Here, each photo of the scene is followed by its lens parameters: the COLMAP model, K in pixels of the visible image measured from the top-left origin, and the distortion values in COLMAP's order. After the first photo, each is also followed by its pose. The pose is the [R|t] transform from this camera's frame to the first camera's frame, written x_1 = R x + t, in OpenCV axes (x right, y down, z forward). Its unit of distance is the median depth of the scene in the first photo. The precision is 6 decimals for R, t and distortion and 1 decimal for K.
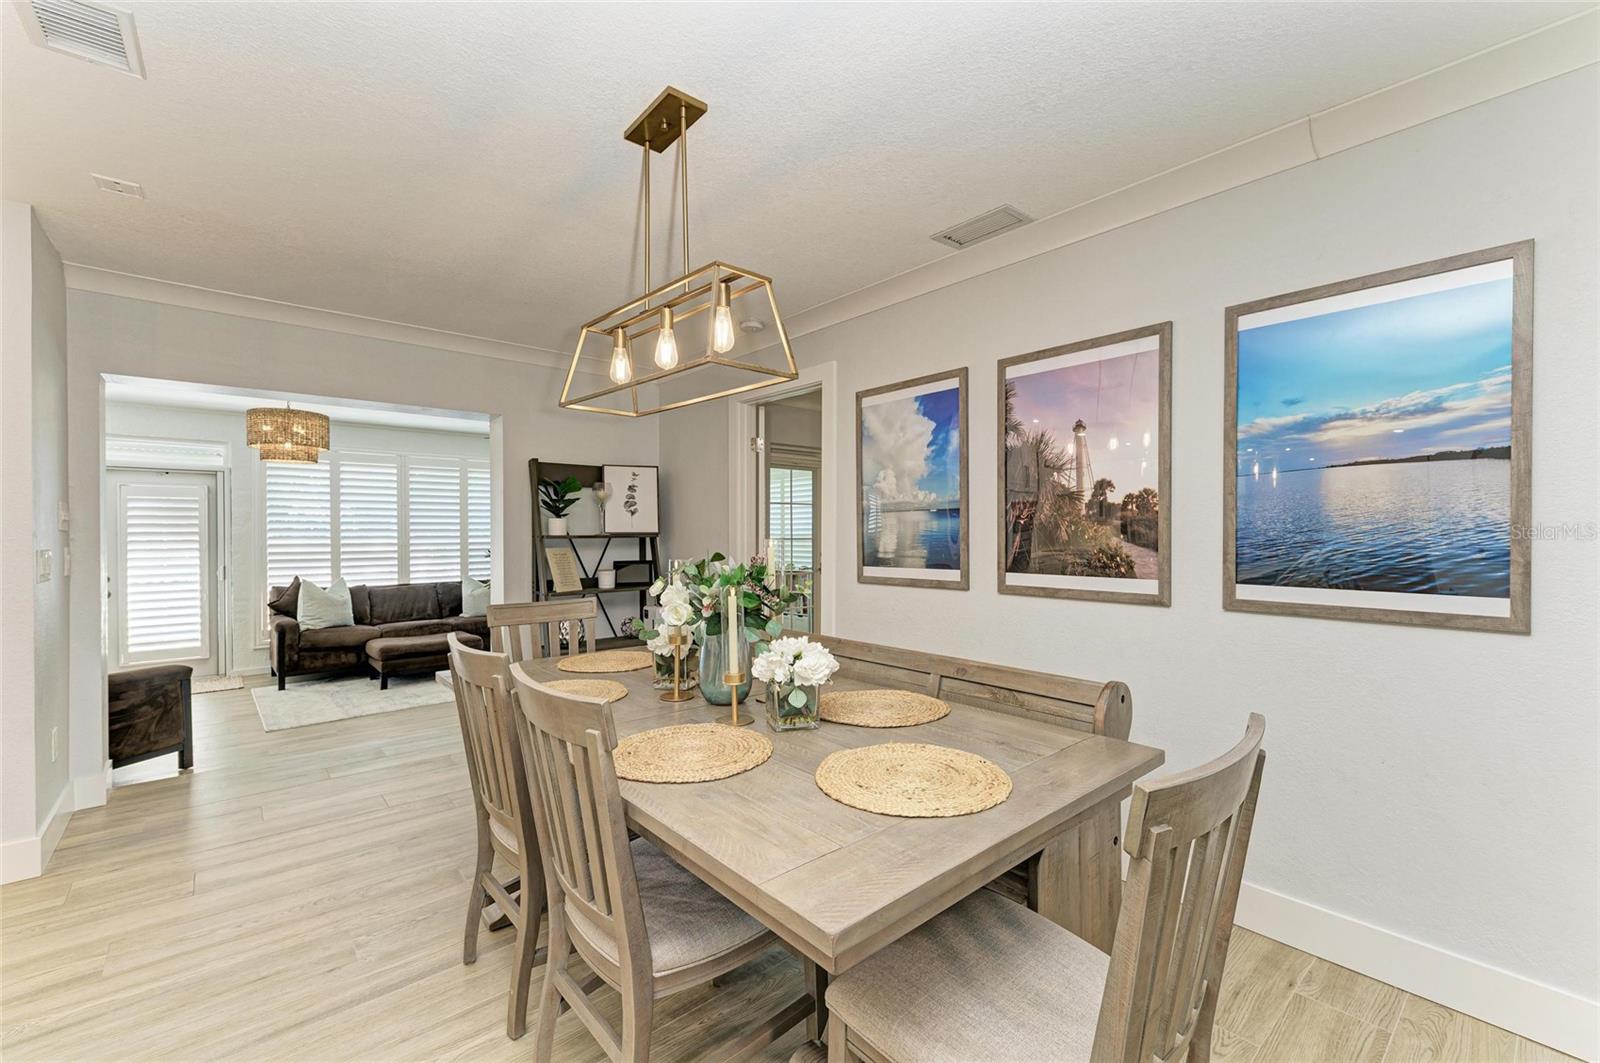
lens RADIAL K [[658.4, 0, 800.9], [0, 658.4, 539.0], [0, 0, 1]] dist [0.011381, -0.002213]
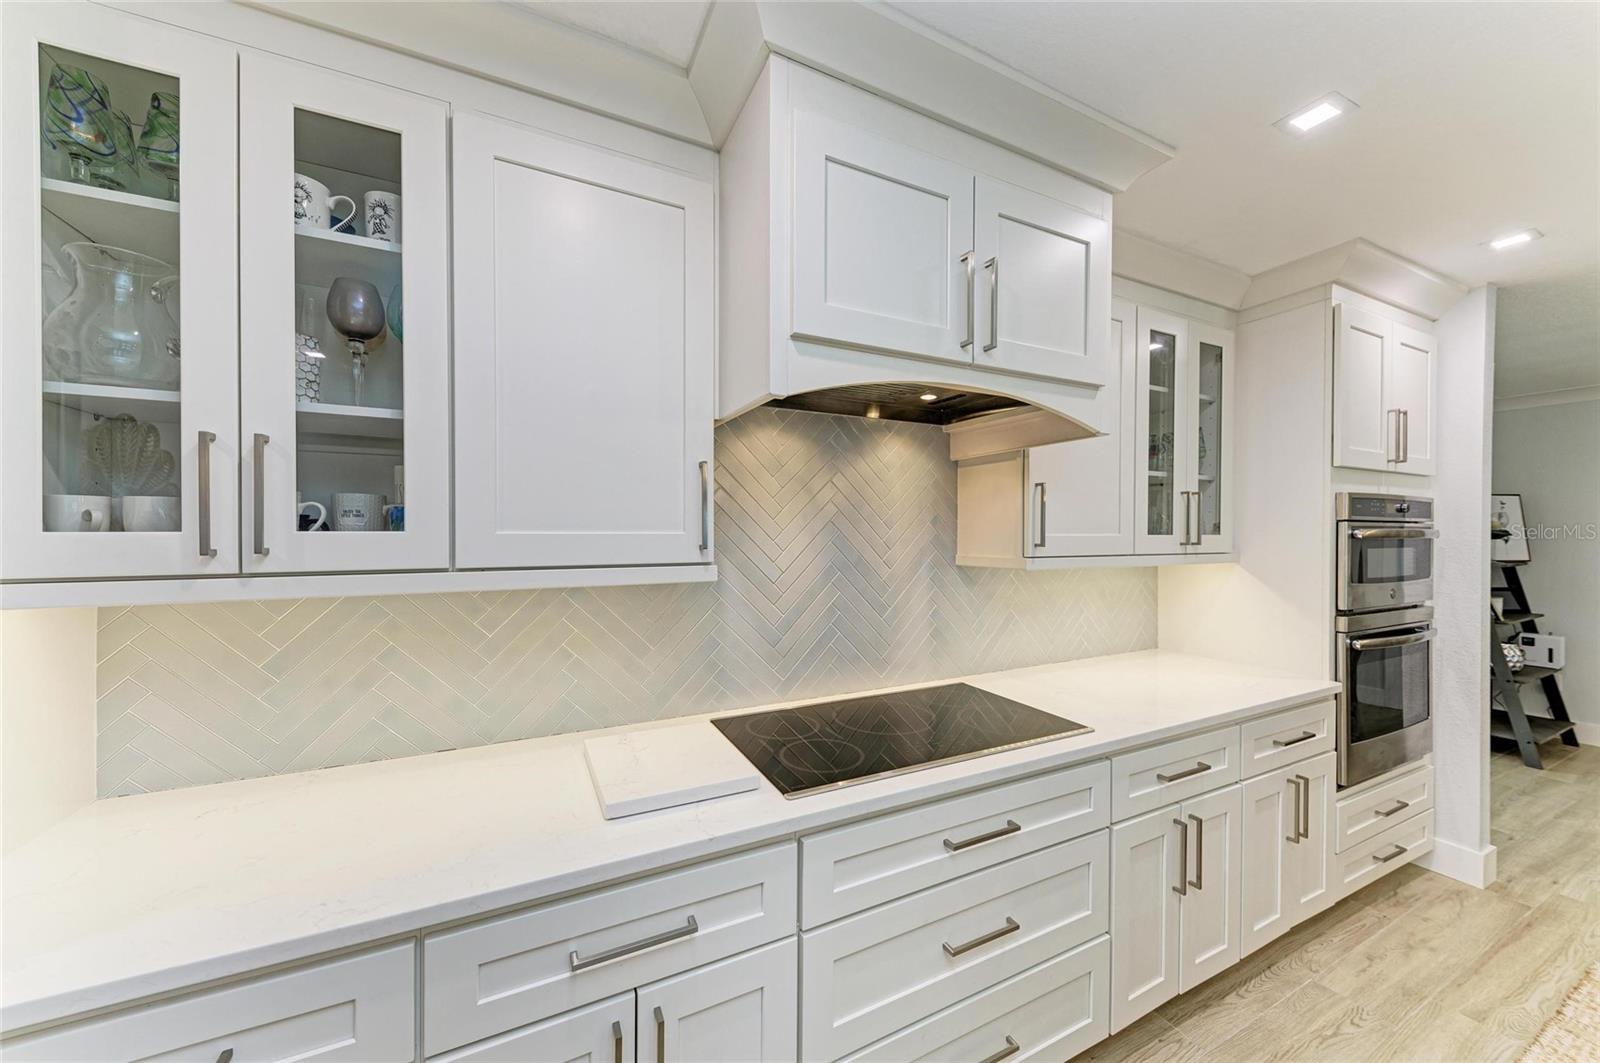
lens RADIAL K [[576.6, 0, 797.4], [0, 576.6, 535.7], [0, 0, 1]] dist [0.016220, -0.004091]
pose [[0.969884, 0.005618, -0.243503, -1.575115], [-0.007195, 0.999959, -0.005587, -0.050377], [0.243461, 0.007171, 0.969884, -0.198528]]
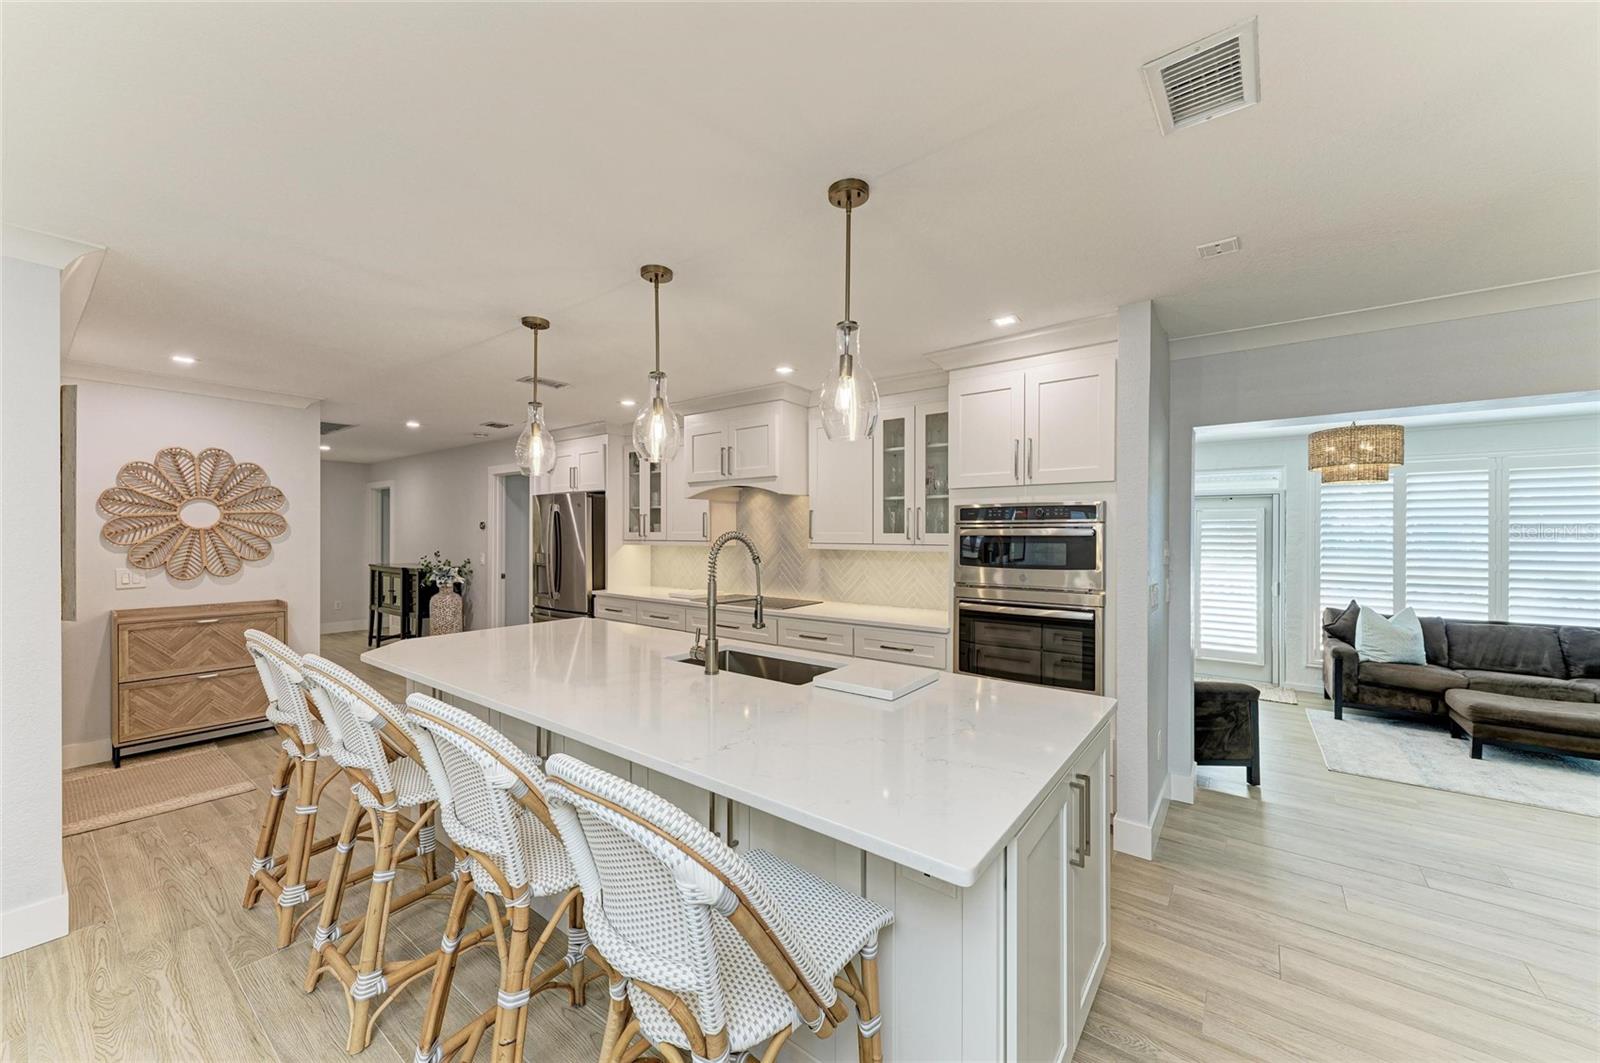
lens RADIAL K [[597.5, 0, 801.9], [0, 597.5, 531.3], [0, 0, 1]] dist [0.011101, -0.003526]
pose [[0.201153, -0.000423, -0.979560, -0.169161], [-0.014028, 0.999896, -0.003313, -0.055288], [0.979459, 0.014408, 0.201127, 0.125458]]
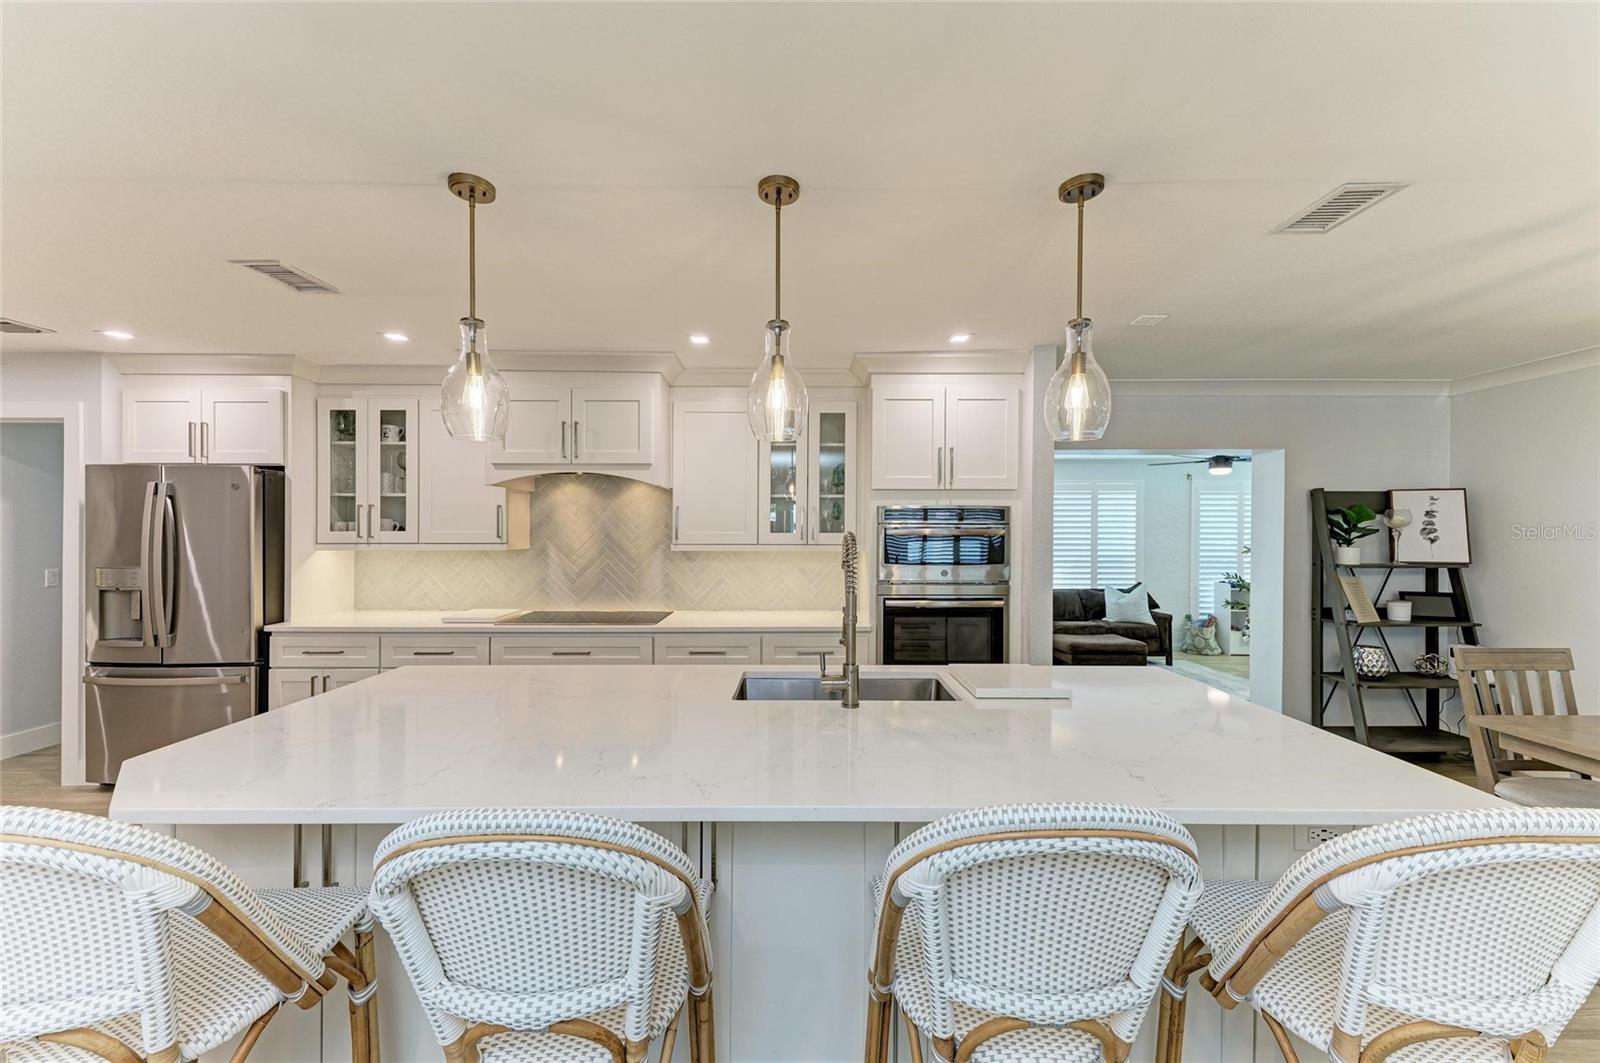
lens RADIAL K [[597.5, 0, 802.1], [0, 597.5, 533.3], [0, 0, 1]] dist [0.011101, -0.003526]
pose [[0.760724, 0.004964, -0.649056, -0.546155], [-0.011253, 0.999921, -0.005540, -0.051285], [0.648978, 0.011518, 0.760720, -0.307042]]
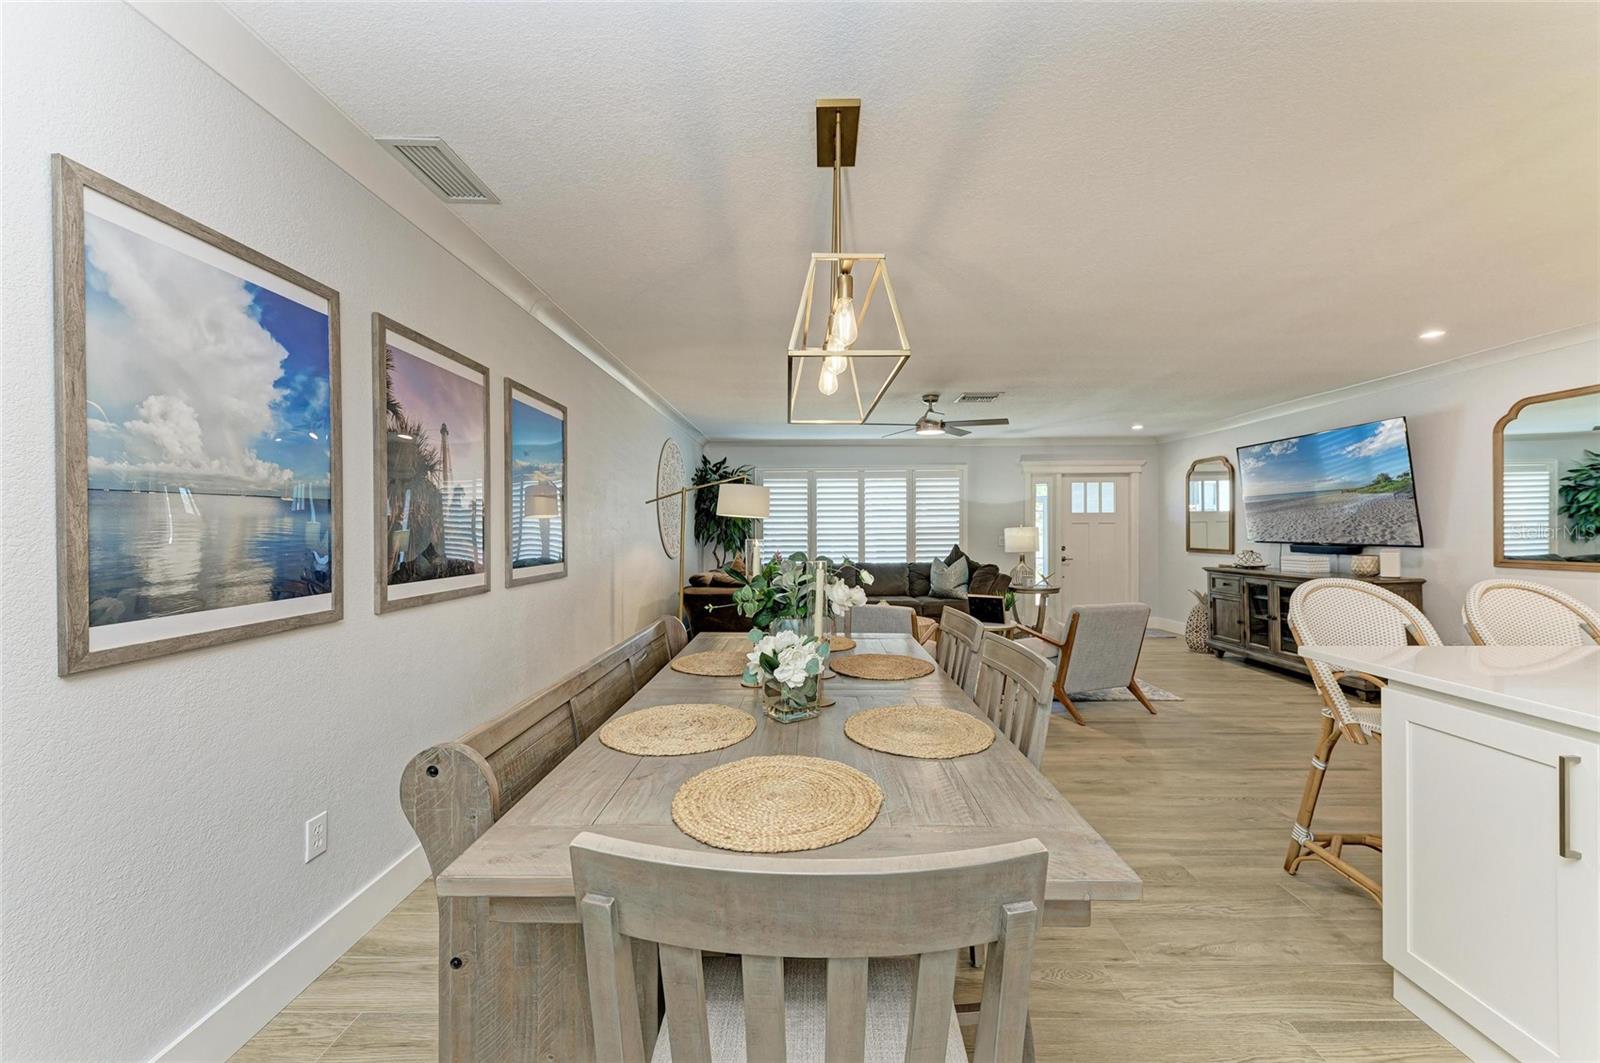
lens RADIAL K [[597.5, 0, 800.9], [0, 597.5, 532.4], [0, 0, 1]] dist [0.011101, -0.003526]
pose [[-0.748487, 0.002006, 0.663146, -0.467385], [0.011936, 0.999874, 0.010448, -0.013131], [-0.663041, 0.015736, -0.748417, 1.041274]]
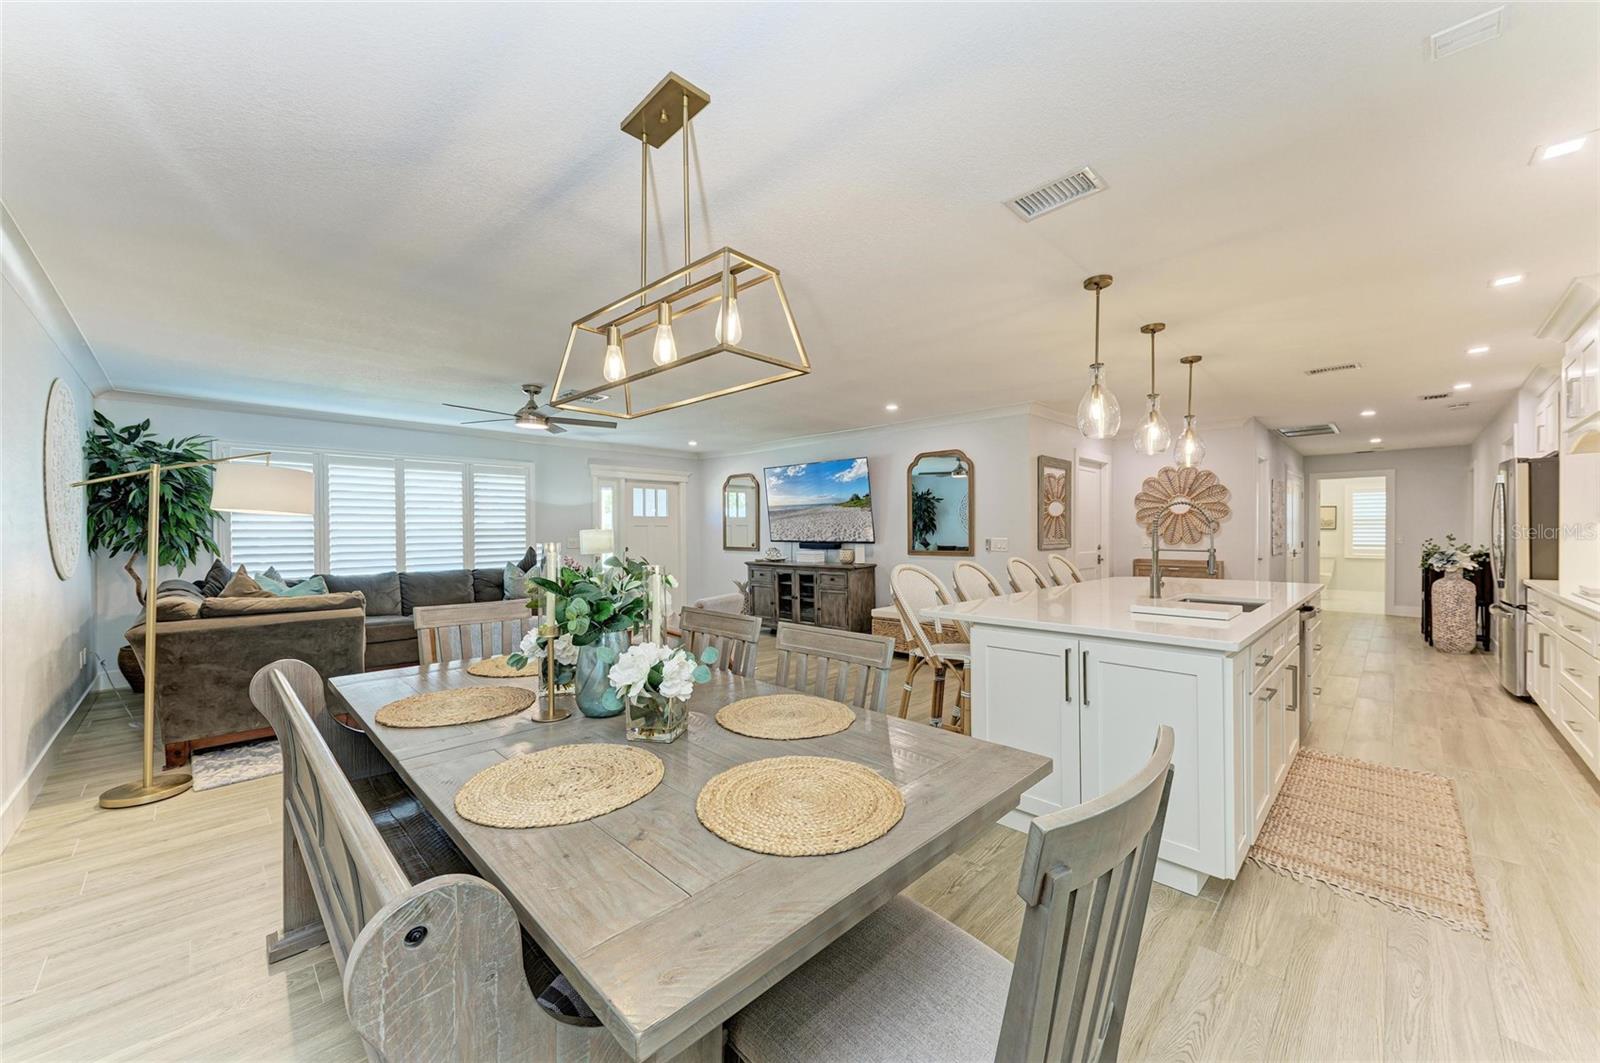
lens RADIAL K [[597.5, 0, 798.1], [0, 597.5, 535.0], [0, 0, 1]] dist [0.011101, -0.003526]
pose [[-0.997279, 0.004530, -0.073575, -0.197151], [0.003255, 0.999843, 0.017435, -0.014842], [0.073642, 0.017148, -0.997137, 1.137049]]
